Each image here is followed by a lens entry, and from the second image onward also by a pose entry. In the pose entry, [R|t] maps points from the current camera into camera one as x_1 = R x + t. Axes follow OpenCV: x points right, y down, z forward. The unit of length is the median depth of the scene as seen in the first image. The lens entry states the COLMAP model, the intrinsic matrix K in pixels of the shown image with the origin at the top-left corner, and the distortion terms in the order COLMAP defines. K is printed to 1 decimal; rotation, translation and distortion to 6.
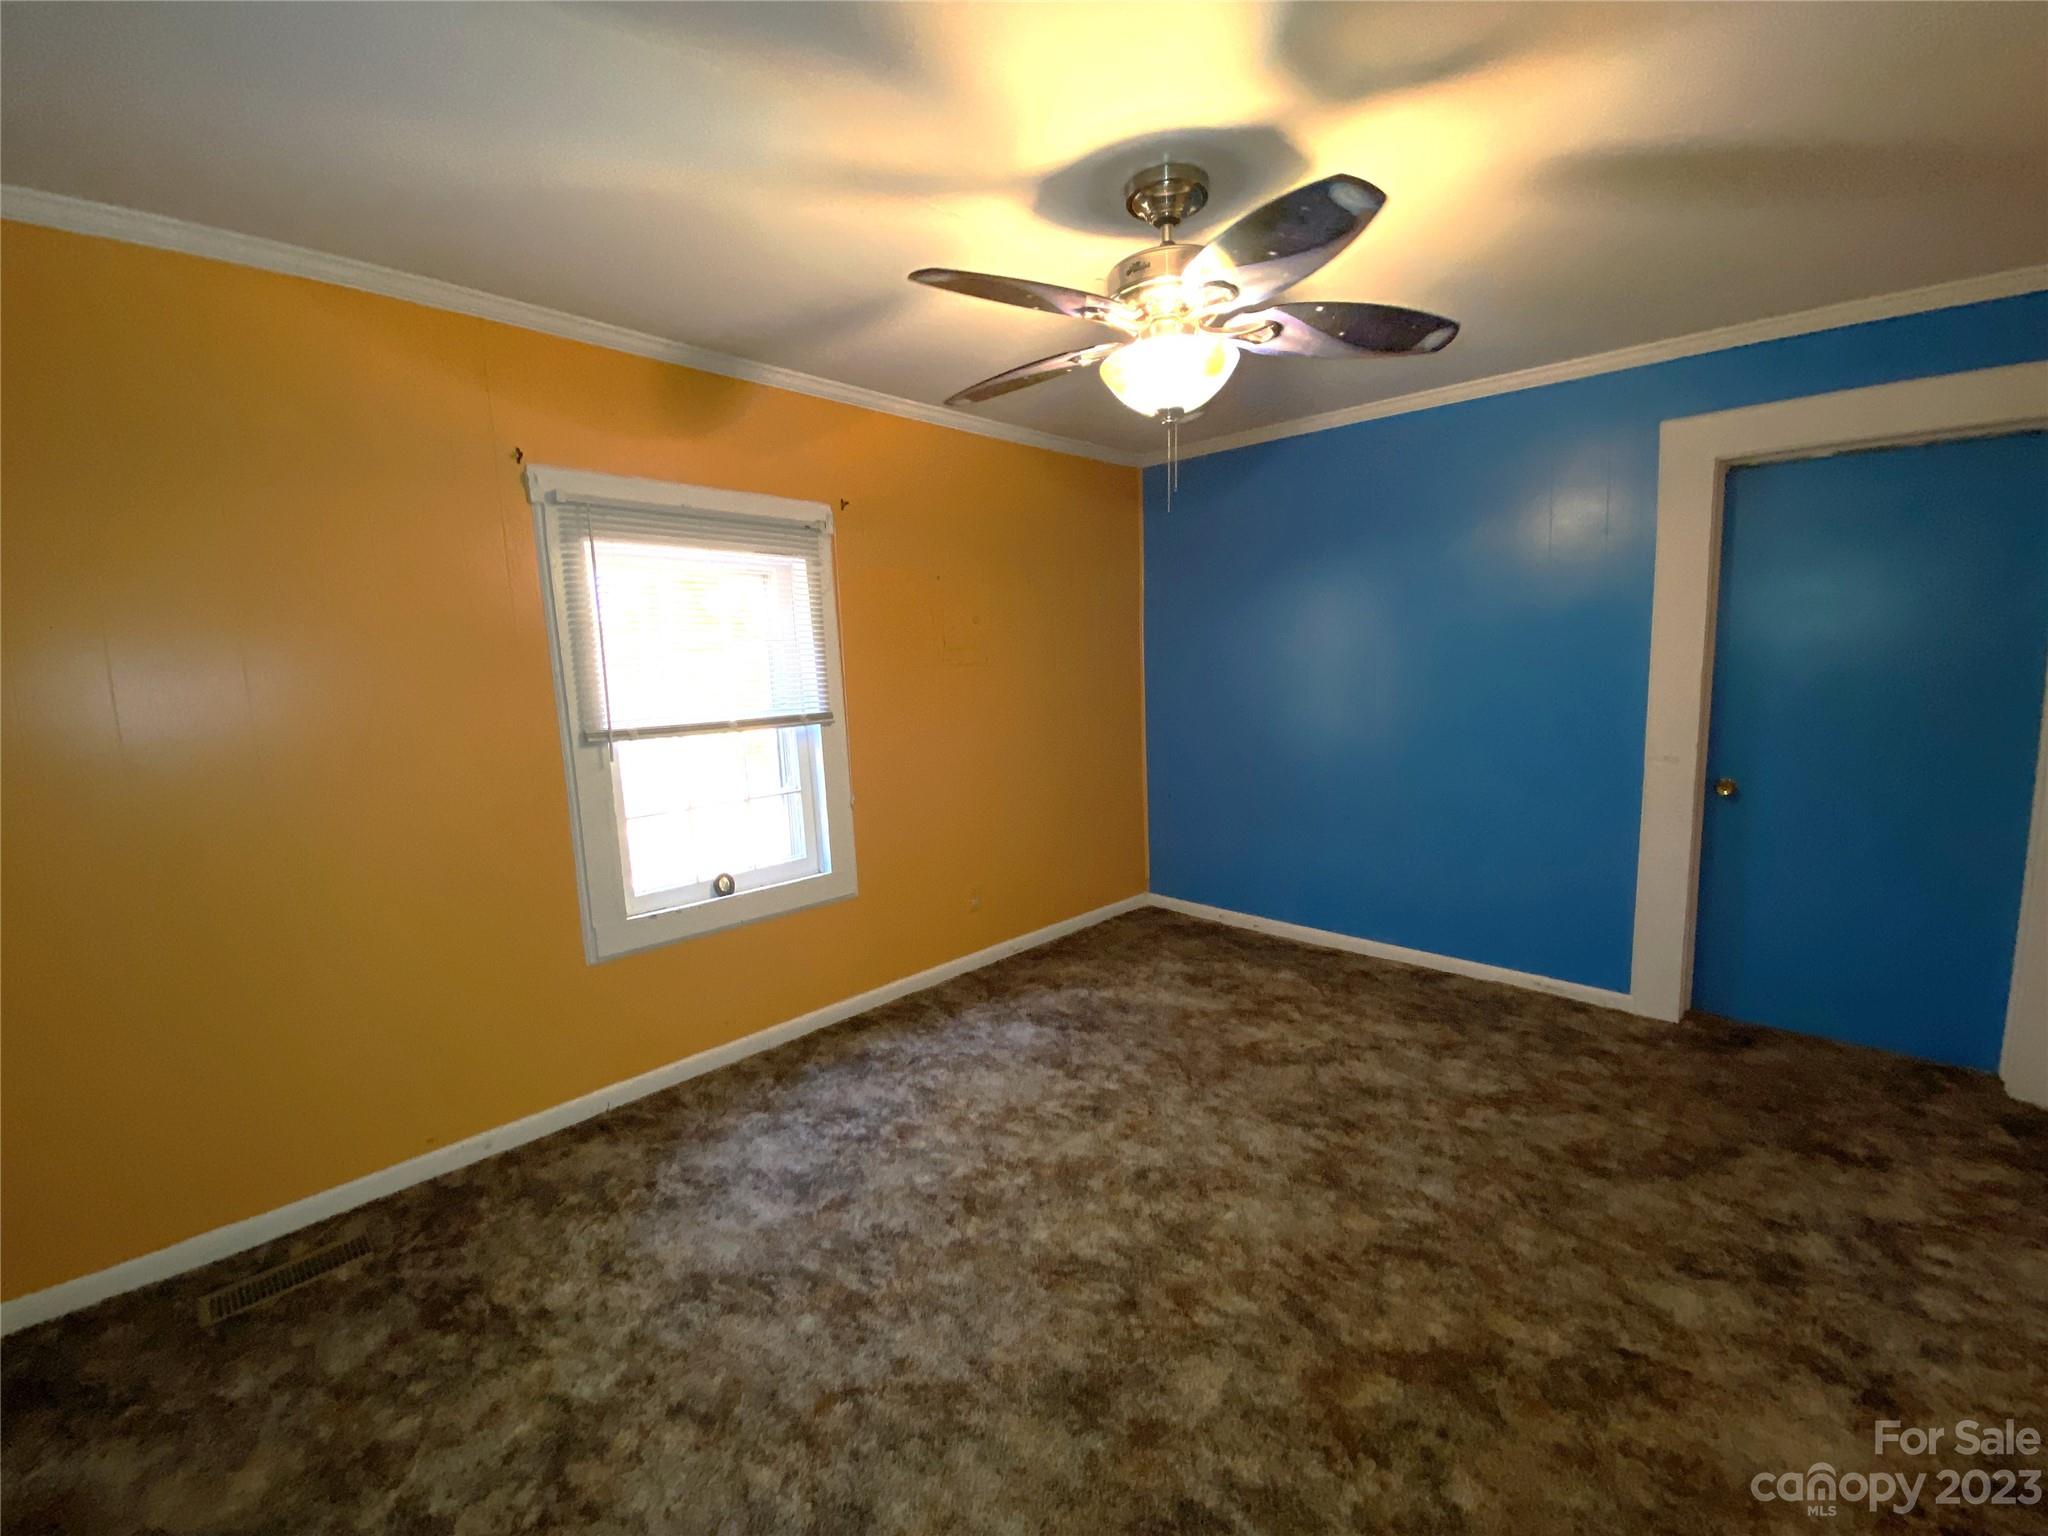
lens RADIAL K [[829.5, 0, 1020.8], [0, 829.5, 774.0], [0, 0, 1]] dist [0.029556, -0.022590]
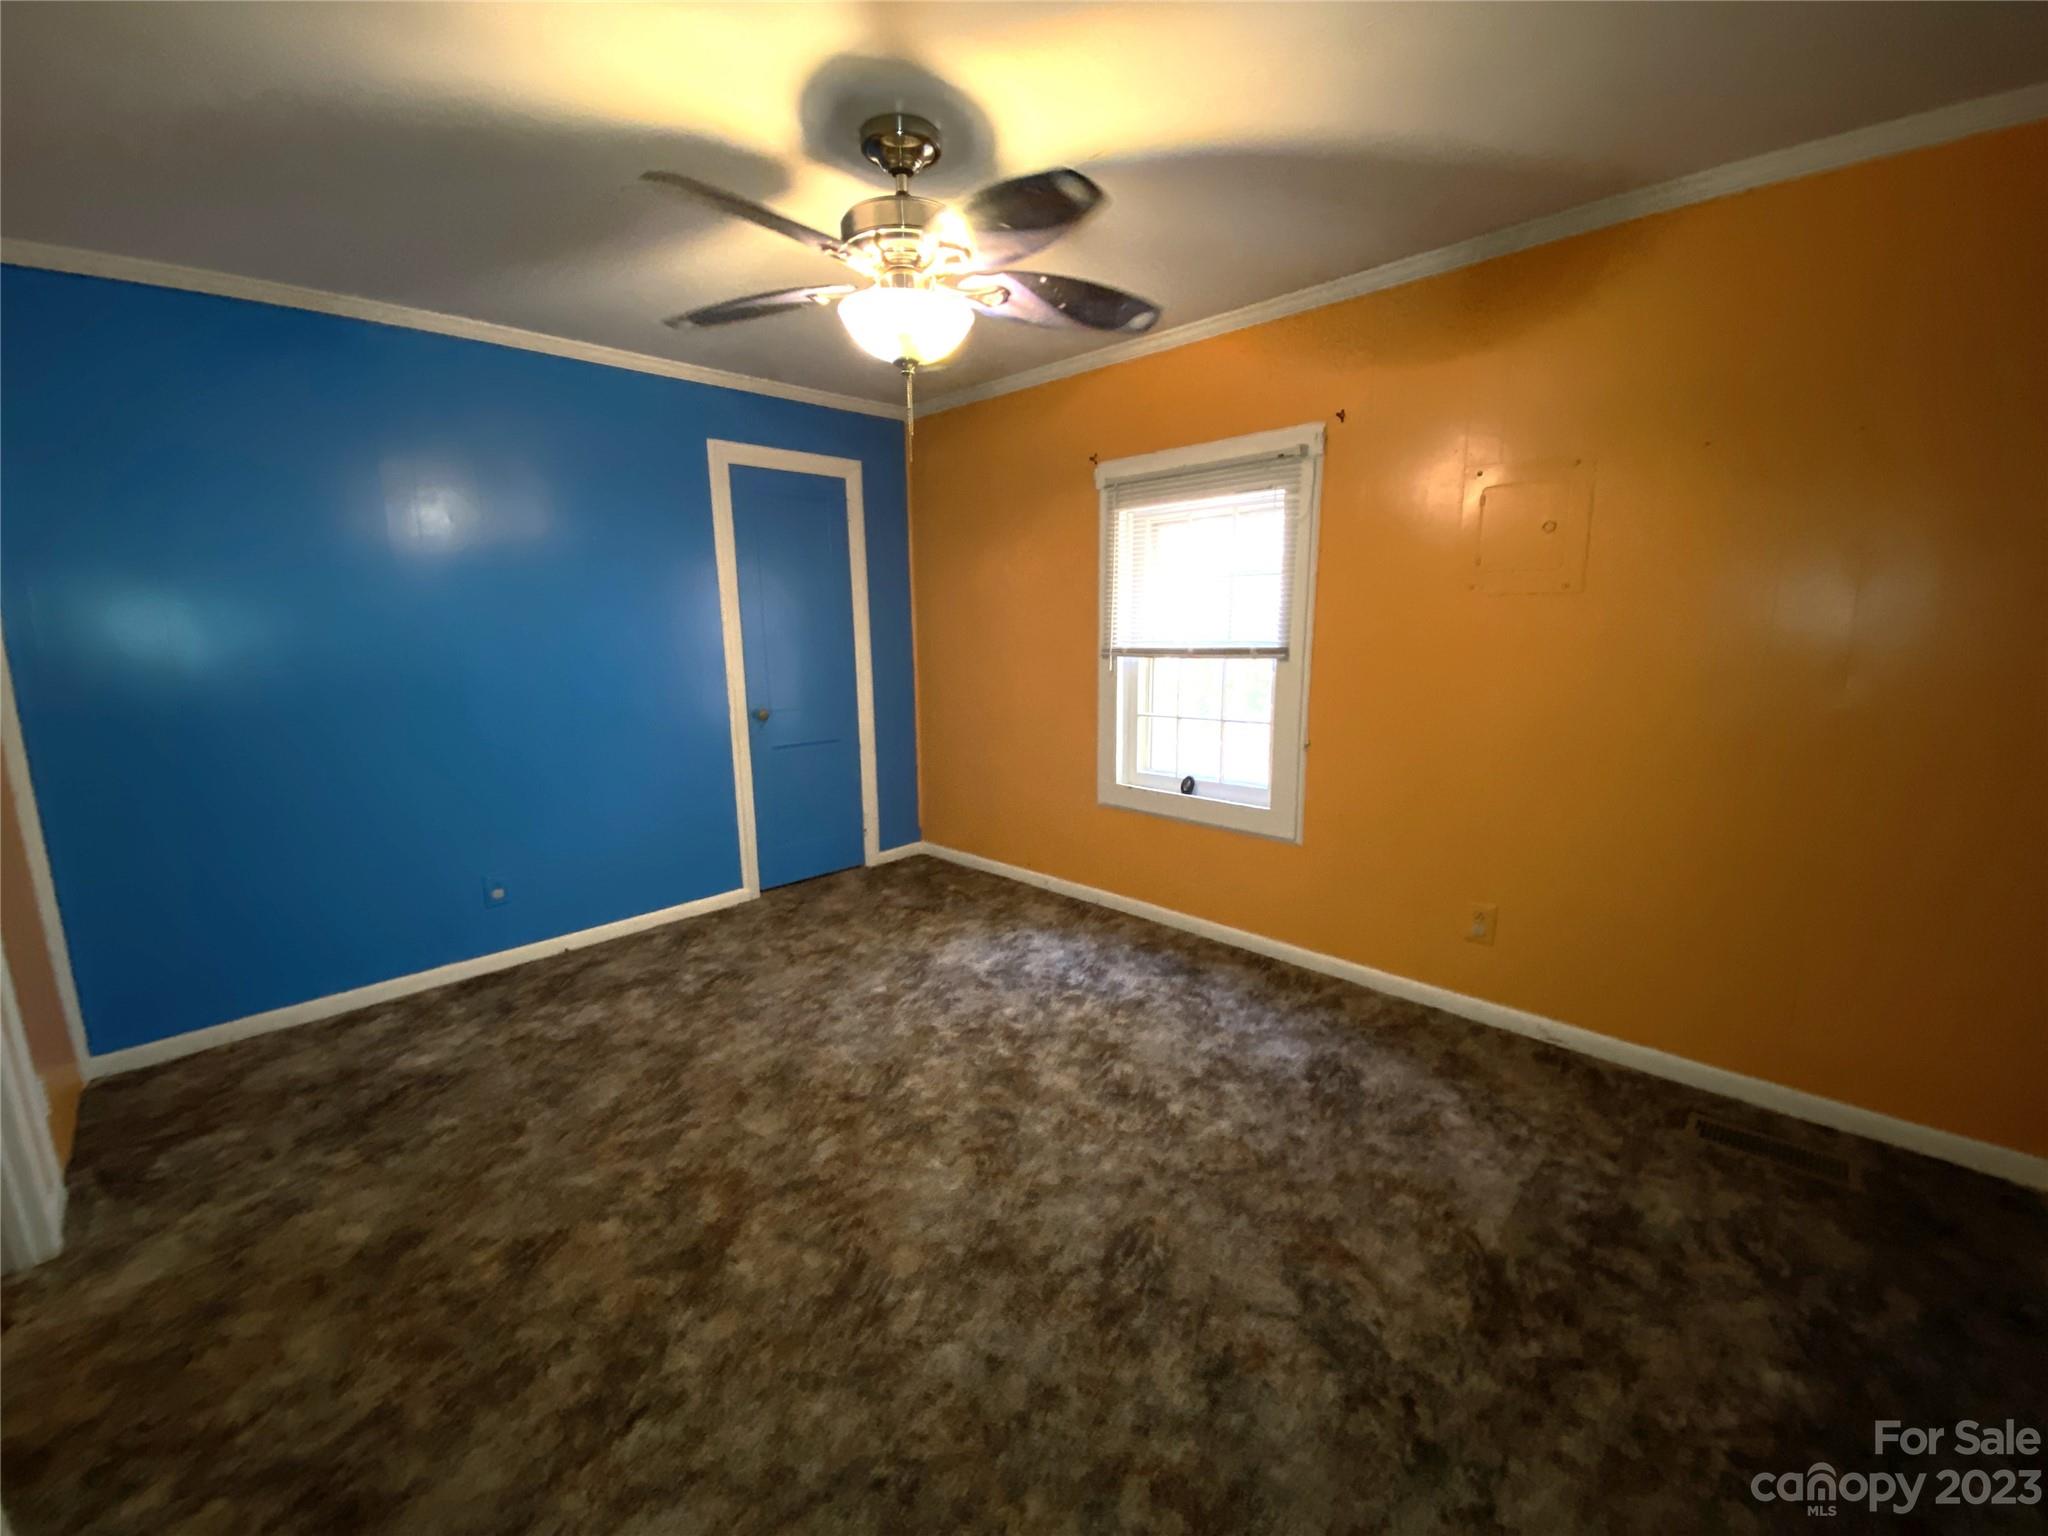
lens RADIAL K [[829.5, 0, 1020.8], [0, 829.5, 774.0], [0, 0, 1]] dist [0.029556, -0.022590]
pose [[-0.001274, 0.220096, -0.975477, 0.997420], [-0.124986, 0.967794, 0.218526, -0.138211], [0.992158, 0.122200, 0.026276, 0.903451]]
